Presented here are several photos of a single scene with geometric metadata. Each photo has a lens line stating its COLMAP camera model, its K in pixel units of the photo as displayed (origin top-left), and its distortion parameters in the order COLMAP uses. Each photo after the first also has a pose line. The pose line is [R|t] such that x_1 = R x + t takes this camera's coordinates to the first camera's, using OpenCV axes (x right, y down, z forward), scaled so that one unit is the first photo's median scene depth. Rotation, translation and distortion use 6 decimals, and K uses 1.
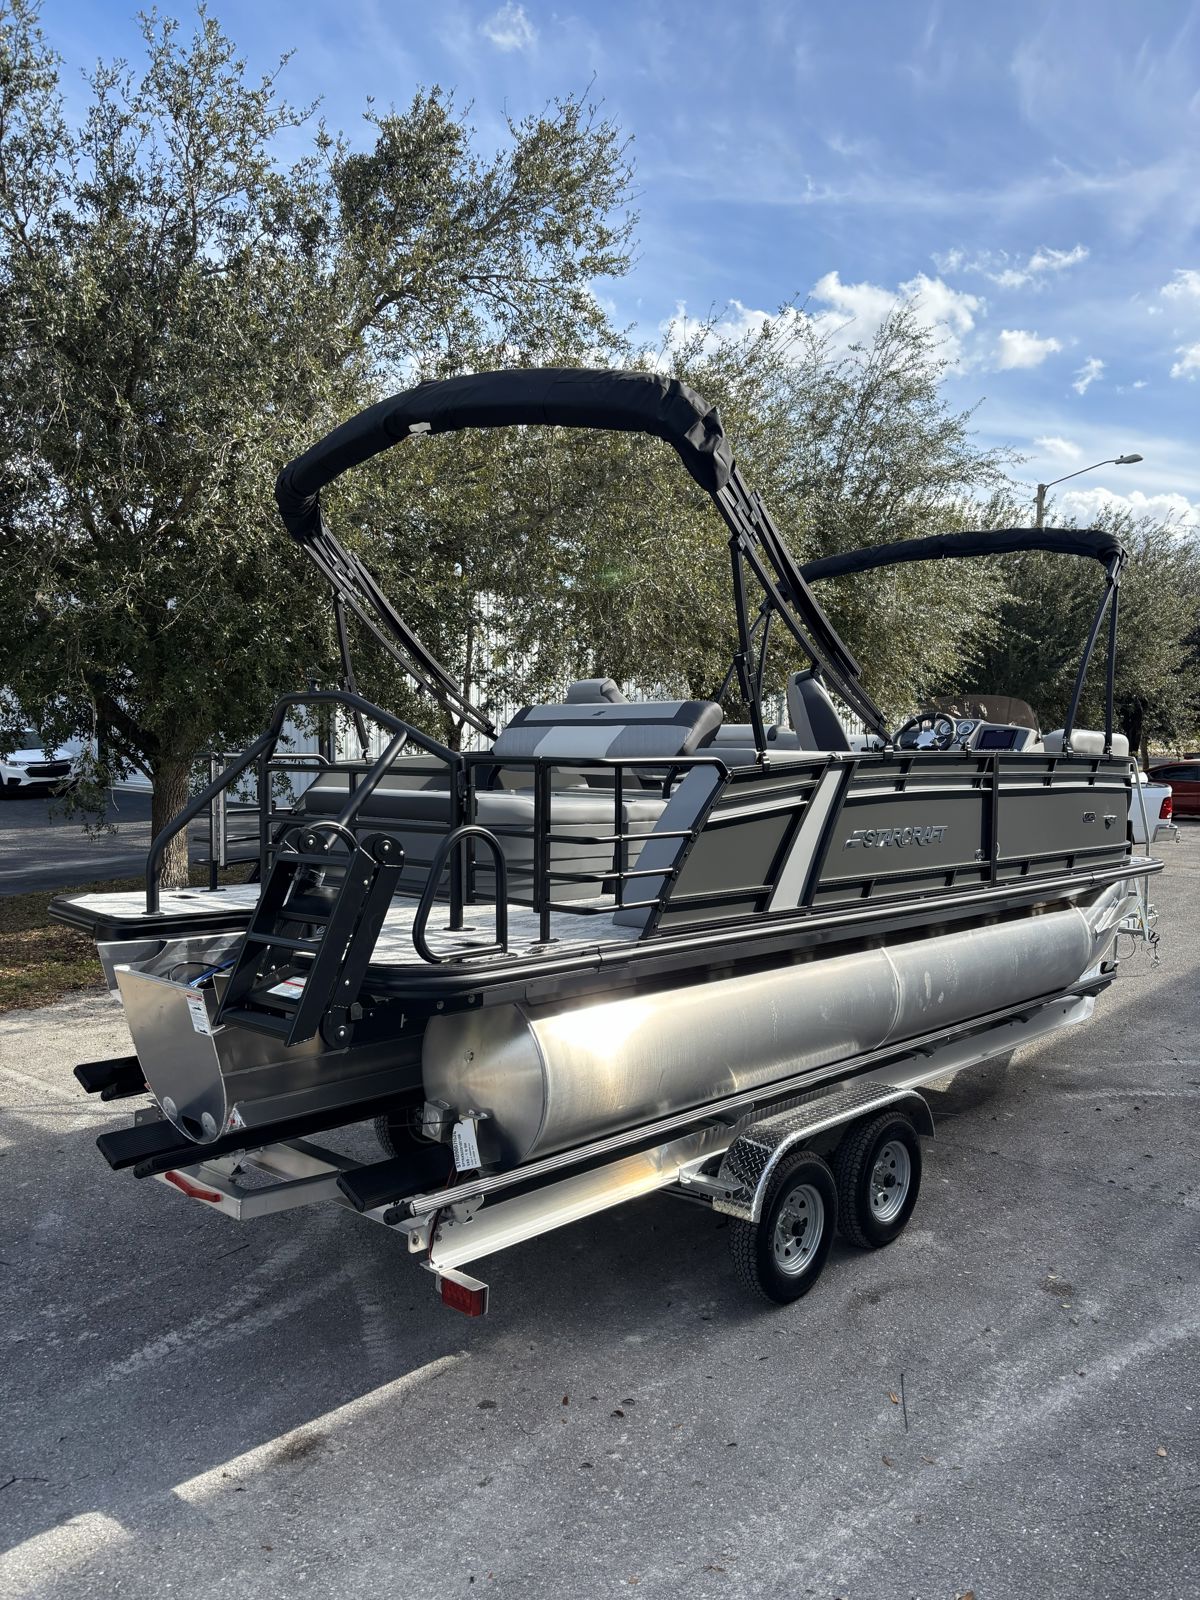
lens RADIAL K [[1240.2, 0, 600.0], [0, 1240.2, 800.0], [0, 0, 1]] dist [0.075037, -0.096604]
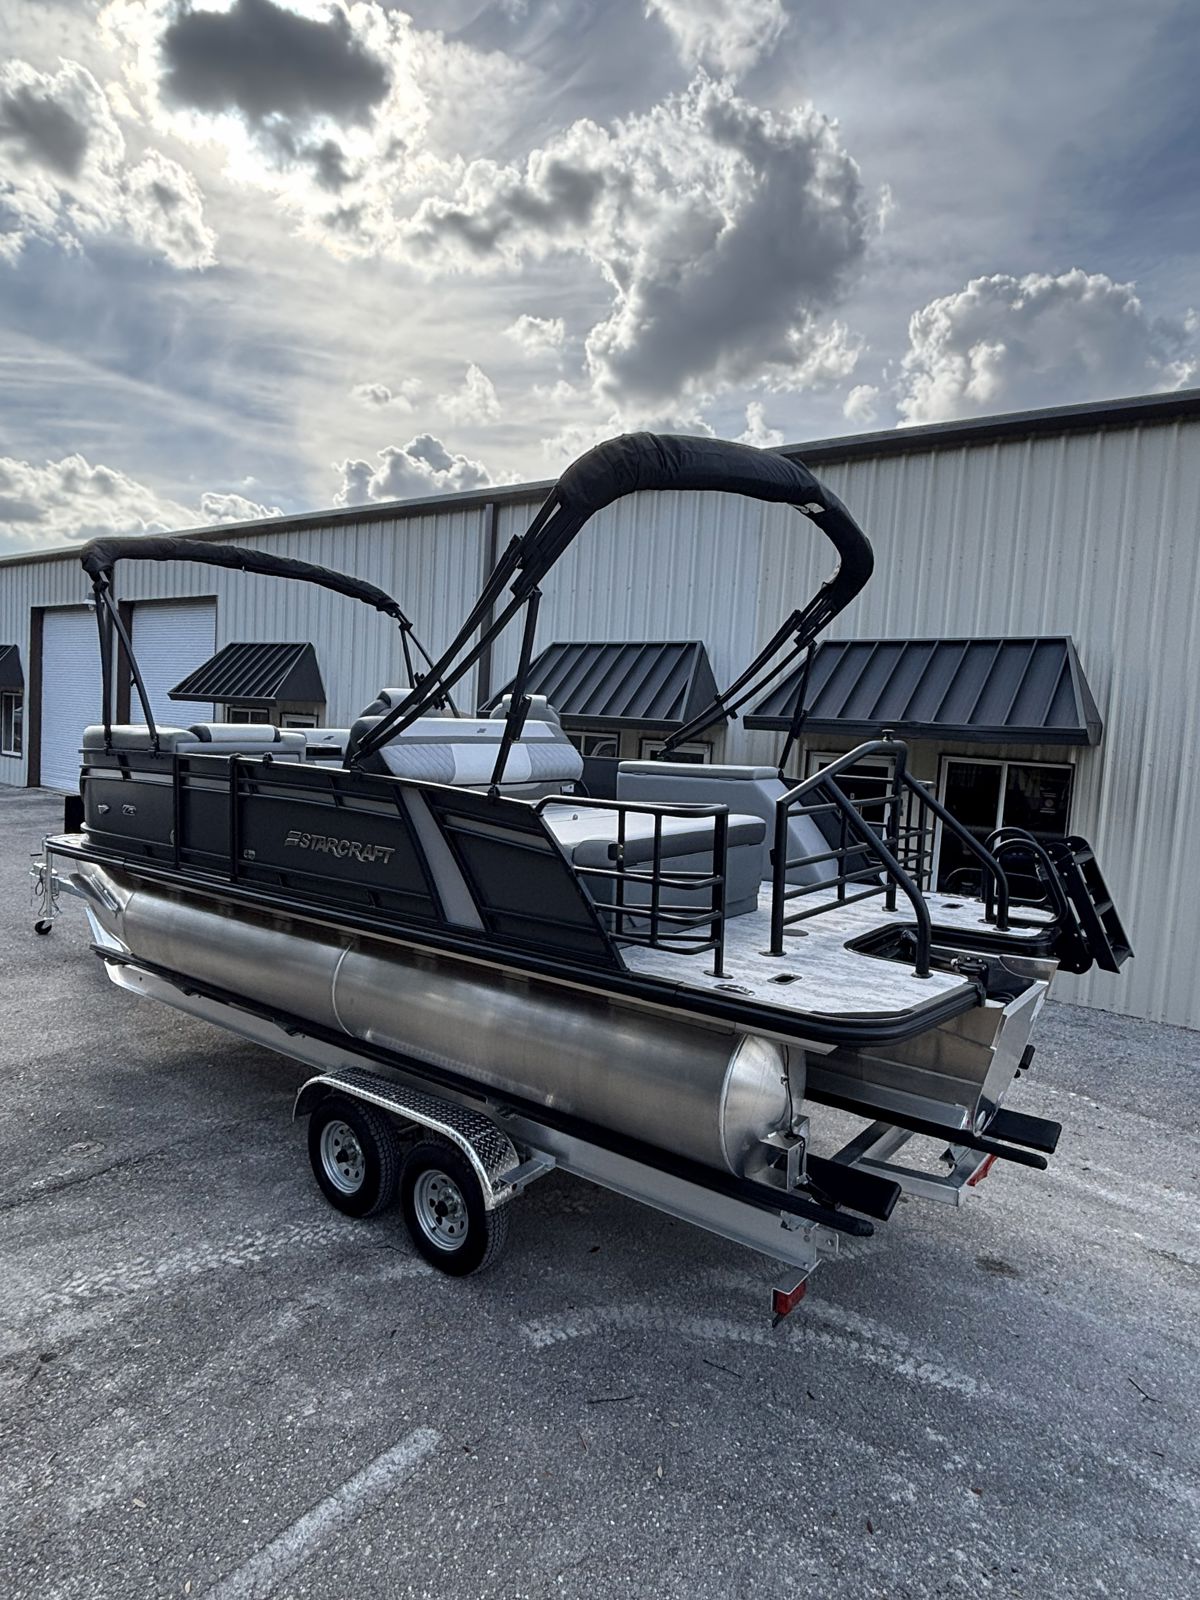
lens RADIAL K [[947.8, 0, 633.8], [0, 947.8, 797.7], [0, 0, 1]] dist [-0.034241, 0.039045]
pose [[-0.120204, -0.091537, 0.988520, -0.982771], [0.007273, 0.995632, 0.093080, -0.108811], [-0.992723, 0.018378, -0.119013, 1.237687]]
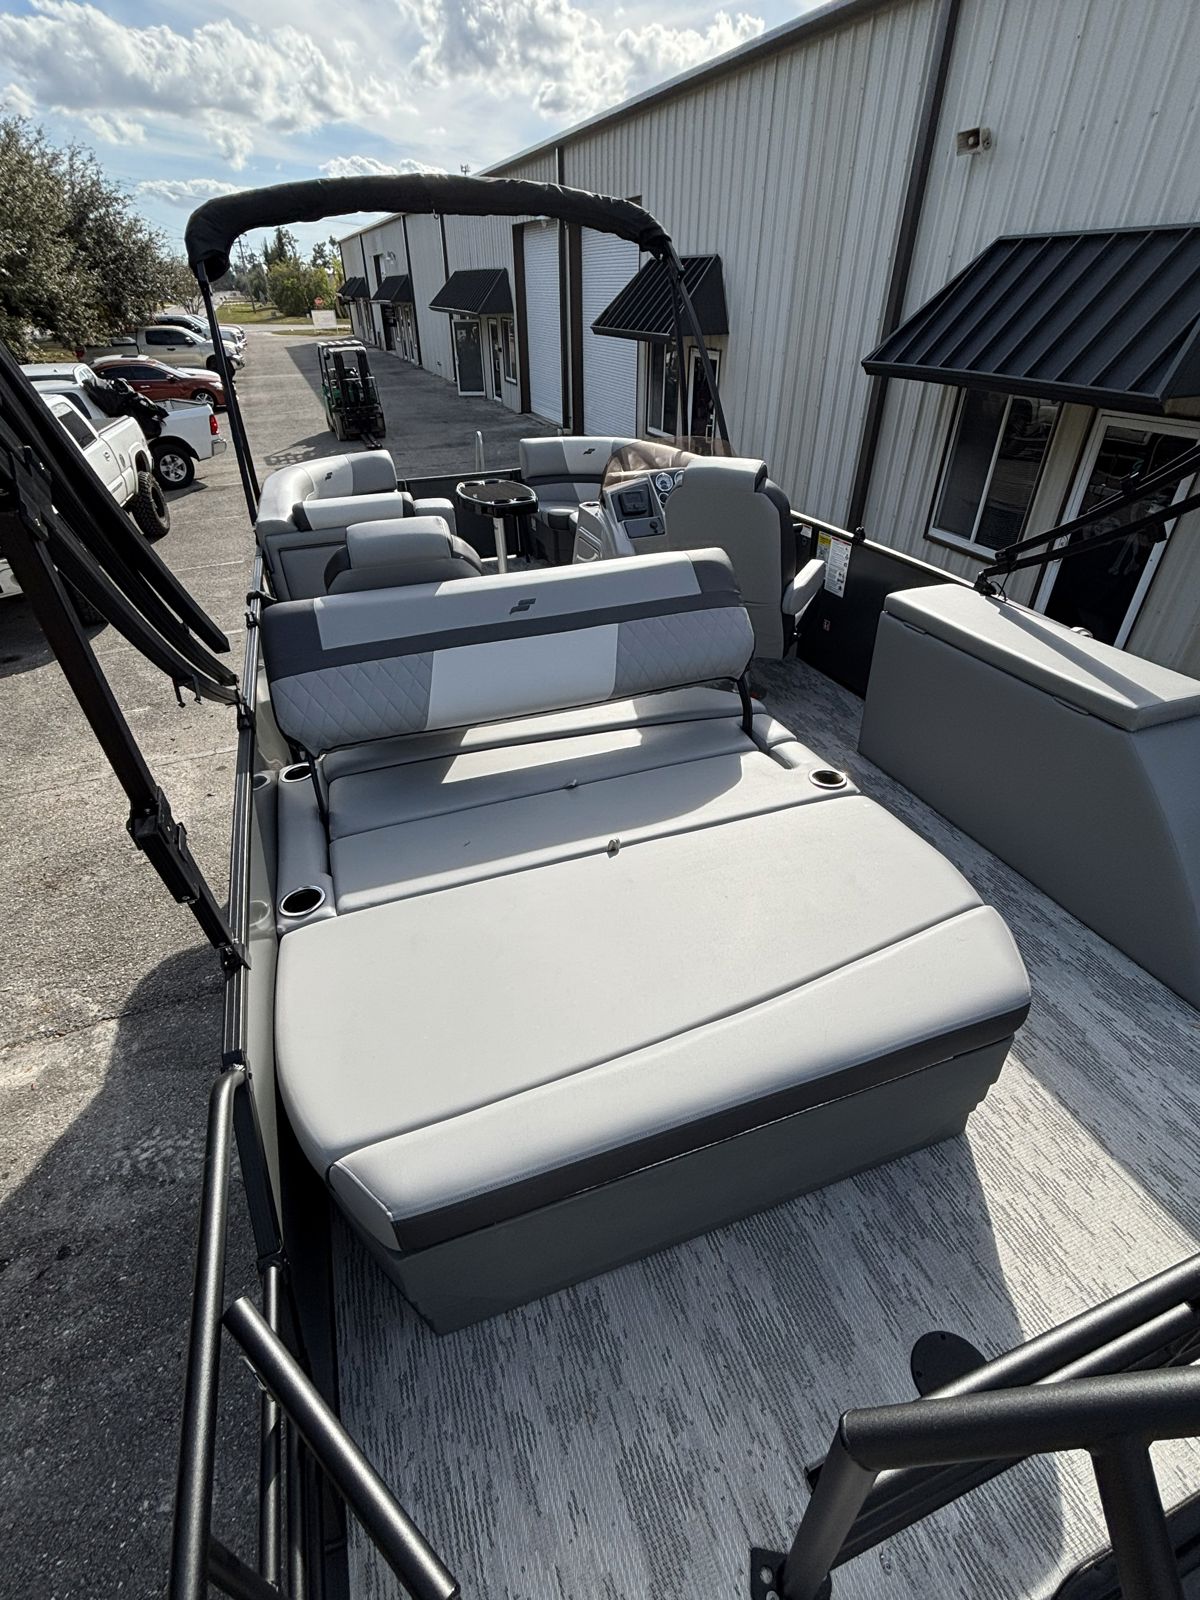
lens RADIAL K [[754.1, 0, 597.5], [0, 754.1, 801.0], [0, 0, 1]] dist [-0.001048, 0.000738]
pose [[0.452354, -0.516360, 0.727151, -0.343575], [0.068496, 0.833046, 0.548947, -0.225684], [-0.889204, -0.198512, 0.412200, 1.045785]]
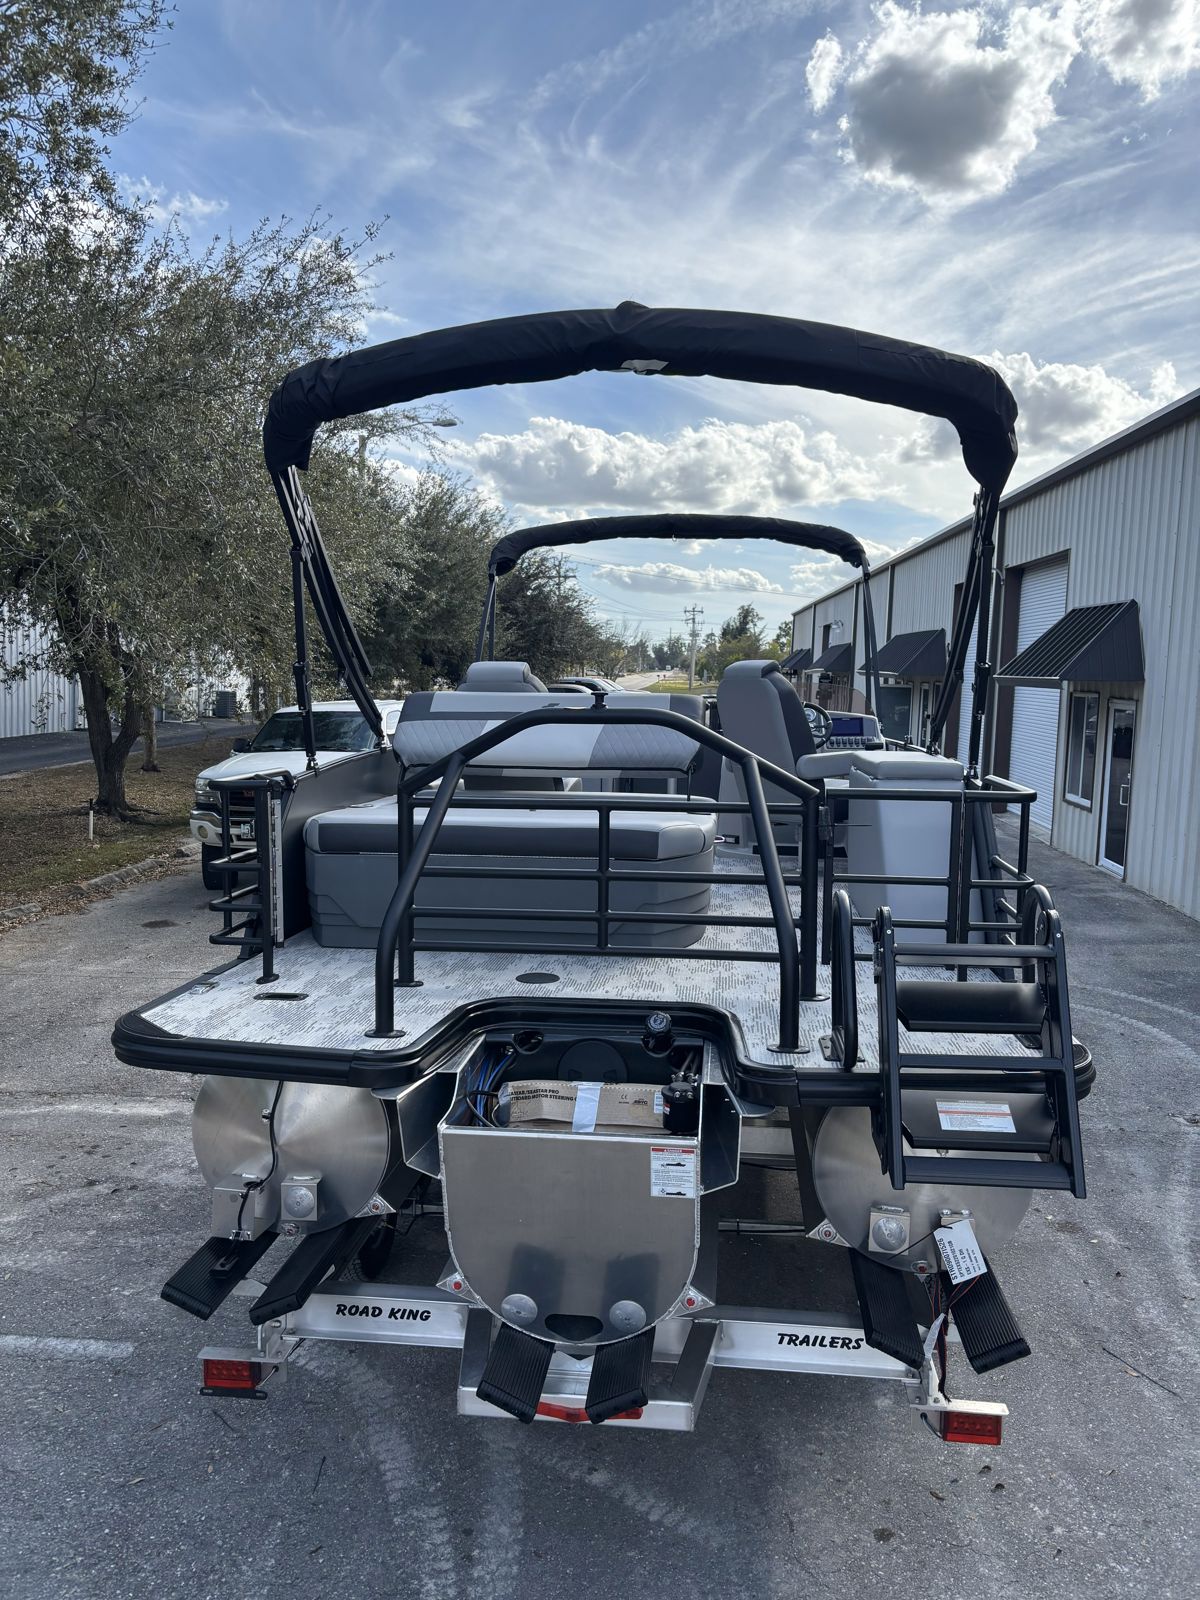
lens RADIAL K [[1240.2, 0, 600.0], [0, 1240.2, 800.0], [0, 0, 1]] dist [0.075037, -0.096604]
pose [[0.798474, -0.055321, 0.599482, -0.627894], [0.024193, 0.997913, 0.059864, -0.070349], [-0.601543, -0.033297, 0.798146, 0.372535]]
